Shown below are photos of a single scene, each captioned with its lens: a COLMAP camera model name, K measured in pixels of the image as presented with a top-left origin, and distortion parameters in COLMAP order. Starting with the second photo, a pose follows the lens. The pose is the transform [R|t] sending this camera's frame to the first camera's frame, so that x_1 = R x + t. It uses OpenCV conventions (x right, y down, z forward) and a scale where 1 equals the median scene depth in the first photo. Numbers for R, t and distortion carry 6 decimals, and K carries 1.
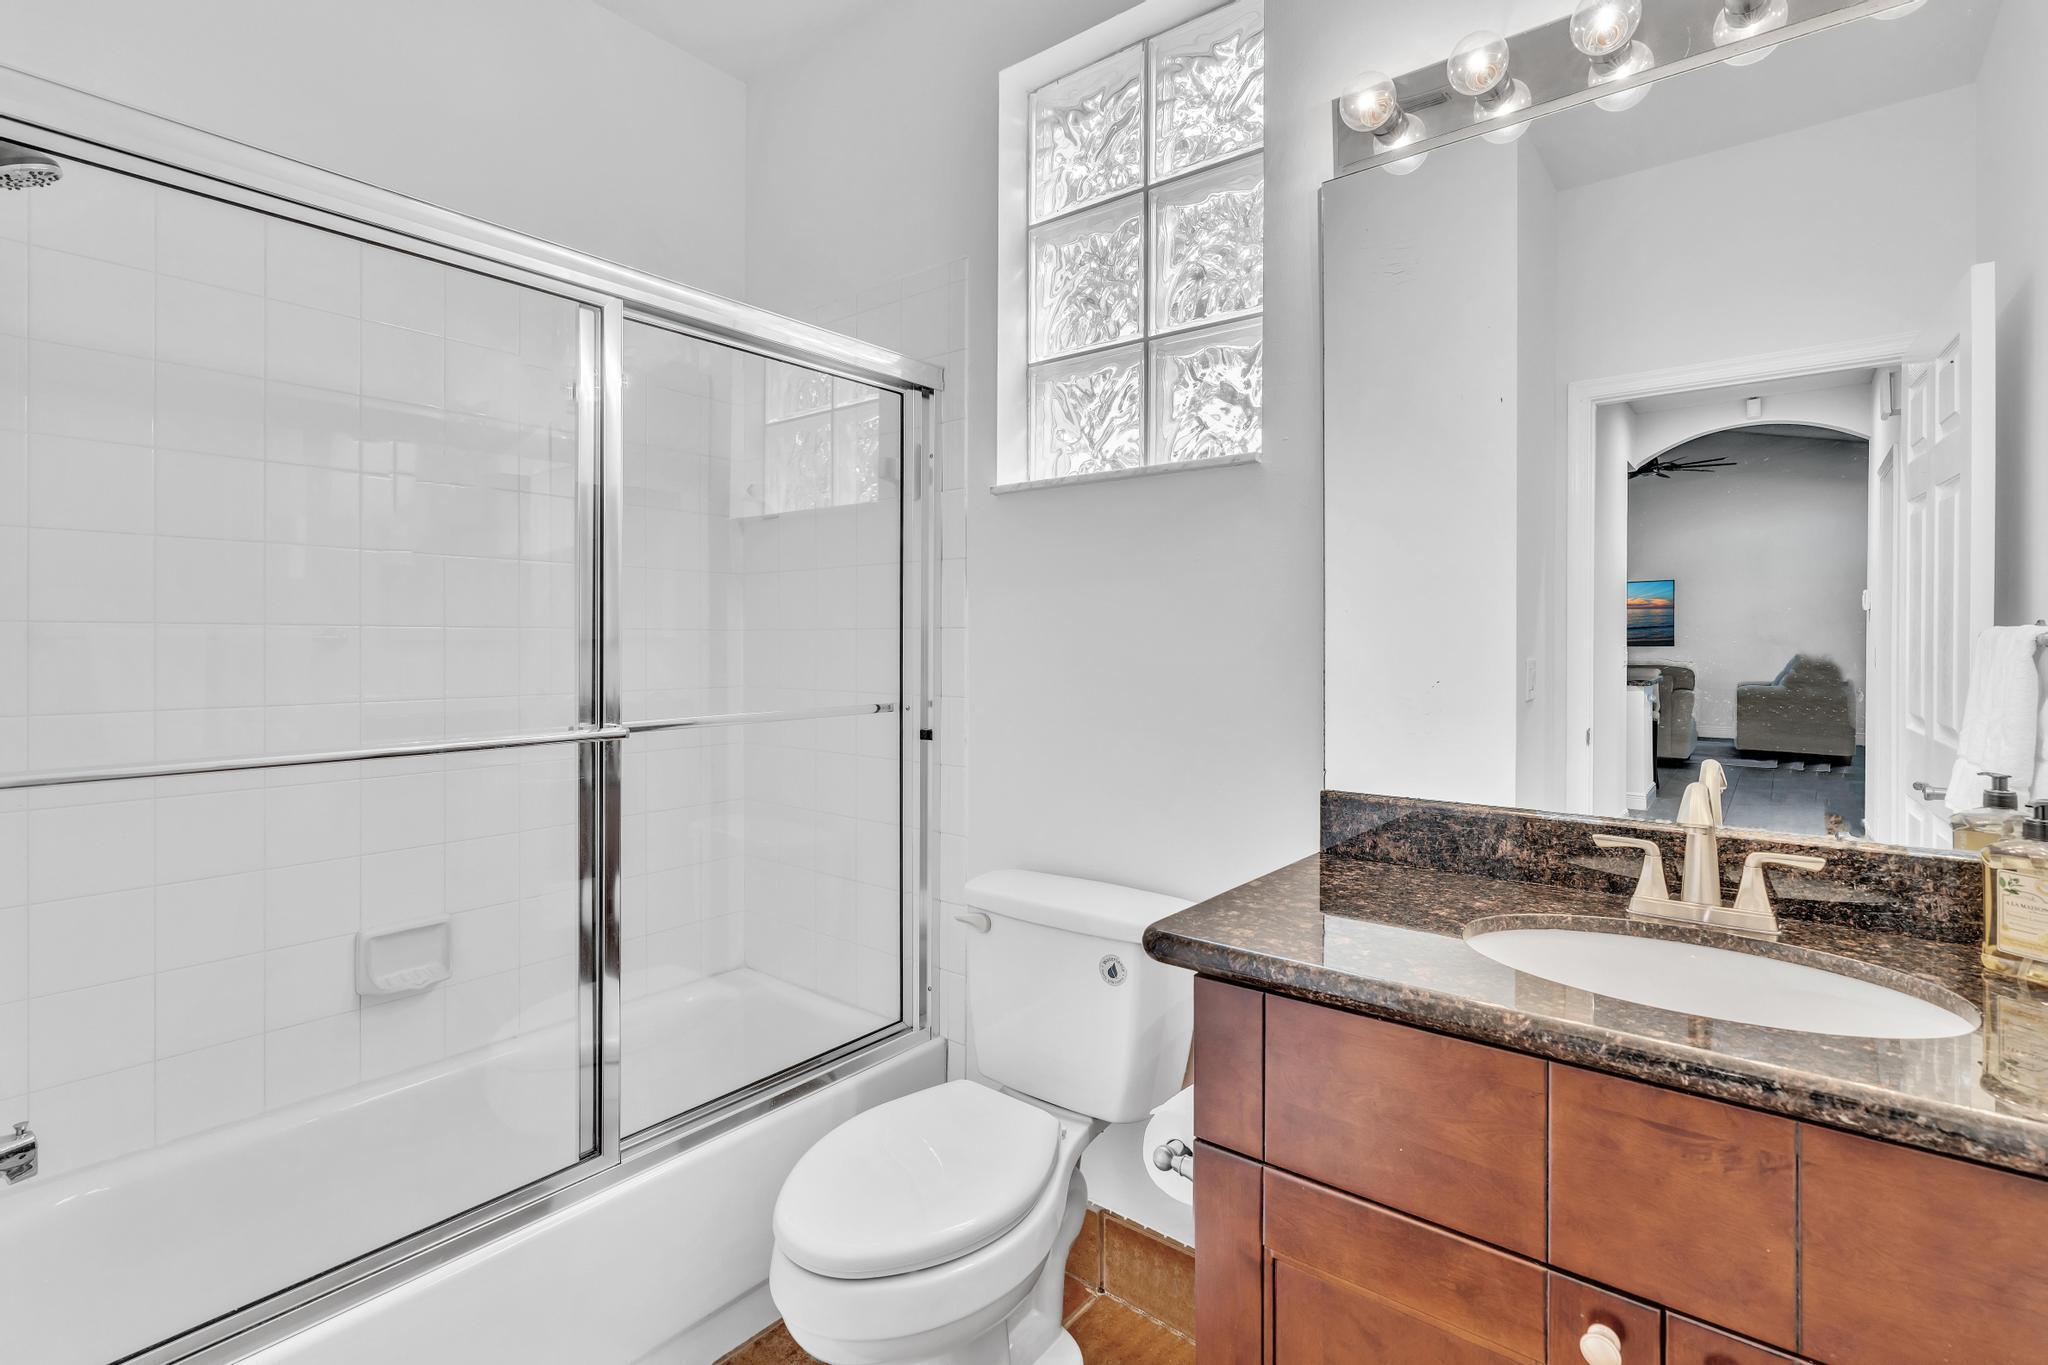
lens RADIAL K [[951.7, 0, 1022.8], [0, 951.7, 648.7], [0, 0, 1]] dist [-0.003254, 0.000479]
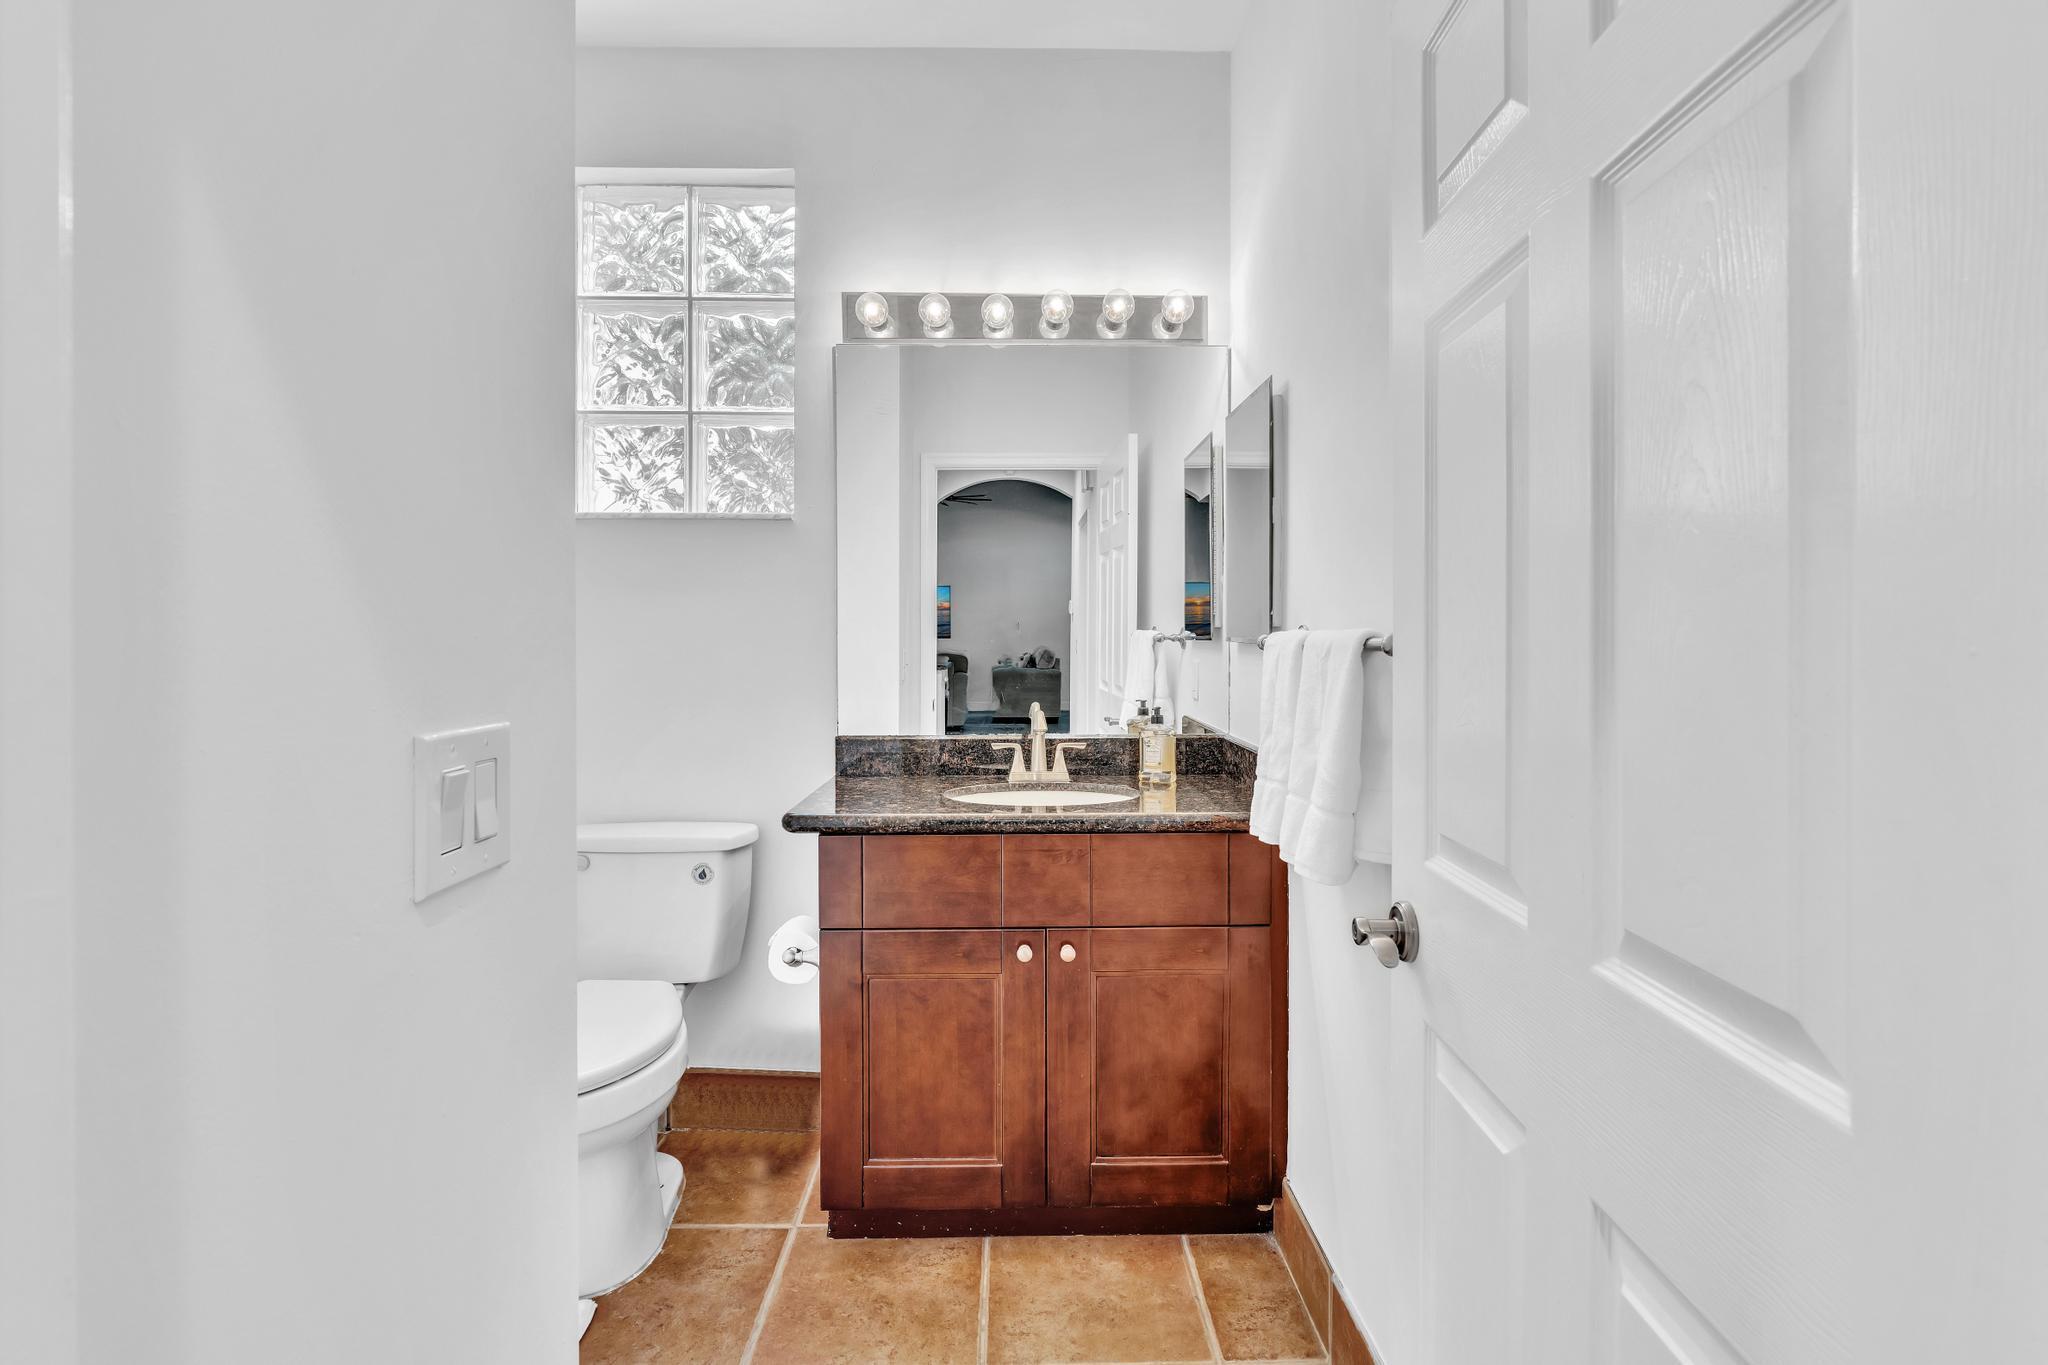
lens RADIAL K [[951.7, 0, 1022.8], [0, 951.7, 648.7], [0, 0, 1]] dist [-0.003254, 0.000479]
pose [[0.774357, -0.009994, 0.632670, -0.547524], [0.004153, 0.999934, 0.010712, -0.011830], [-0.632735, -0.005668, 0.774347, -0.501504]]
